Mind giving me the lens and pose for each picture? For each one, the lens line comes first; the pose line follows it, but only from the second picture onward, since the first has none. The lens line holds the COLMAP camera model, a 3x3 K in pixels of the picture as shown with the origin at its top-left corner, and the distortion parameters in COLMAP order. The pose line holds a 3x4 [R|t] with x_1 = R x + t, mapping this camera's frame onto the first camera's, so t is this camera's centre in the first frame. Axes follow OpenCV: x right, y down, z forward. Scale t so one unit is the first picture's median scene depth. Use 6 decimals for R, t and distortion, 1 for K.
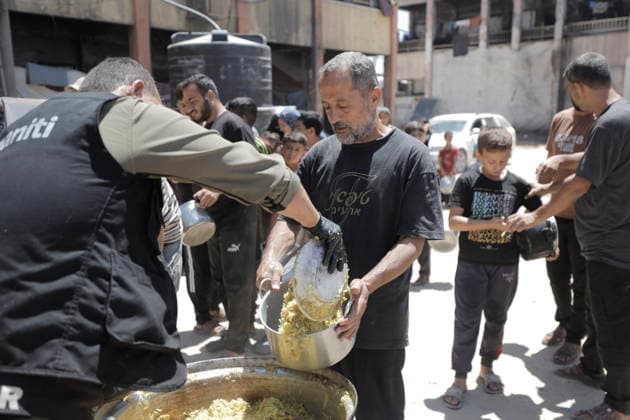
lens RADIAL K [[595.0, 0, 315.0], [0, 595.0, 210.0], [0, 0, 1]] dist [0.014121, 0.078790]
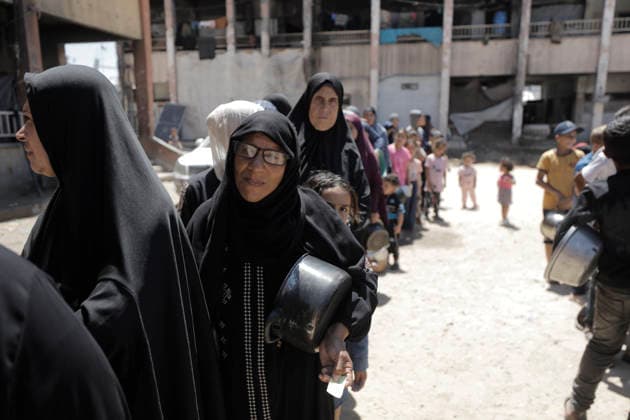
lens RADIAL K [[502.8, 0, 315.0], [0, 502.8, 210.0], [0, 0, 1]] dist [0.015949, 0.011900]
pose [[0.875129, -0.078325, 0.477508, -0.000919], [0.074177, 0.996864, 0.027571, -0.039434], [-0.478170, 0.011291, 0.878195, 0.267418]]
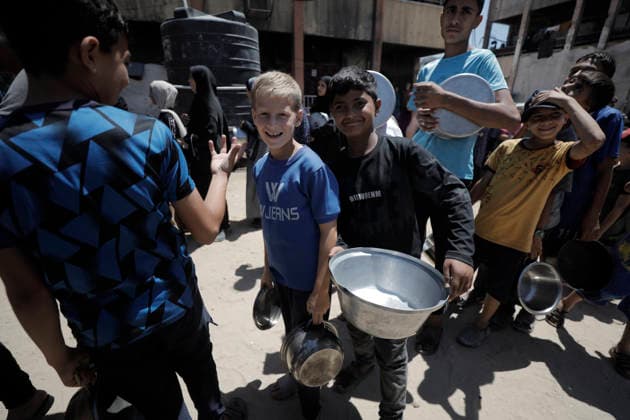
lens RADIAL K [[288.0, 0, 314.3], [0, 288.0, 212.0], [0, 0, 1]] dist [-0.047398, 0.014043]
pose [[0.895892, 0.168843, -0.410937, 0.119851], [-0.084358, 0.972791, 0.215783, -0.034562], [0.436189, -0.158652, 0.885759, 0.254543]]
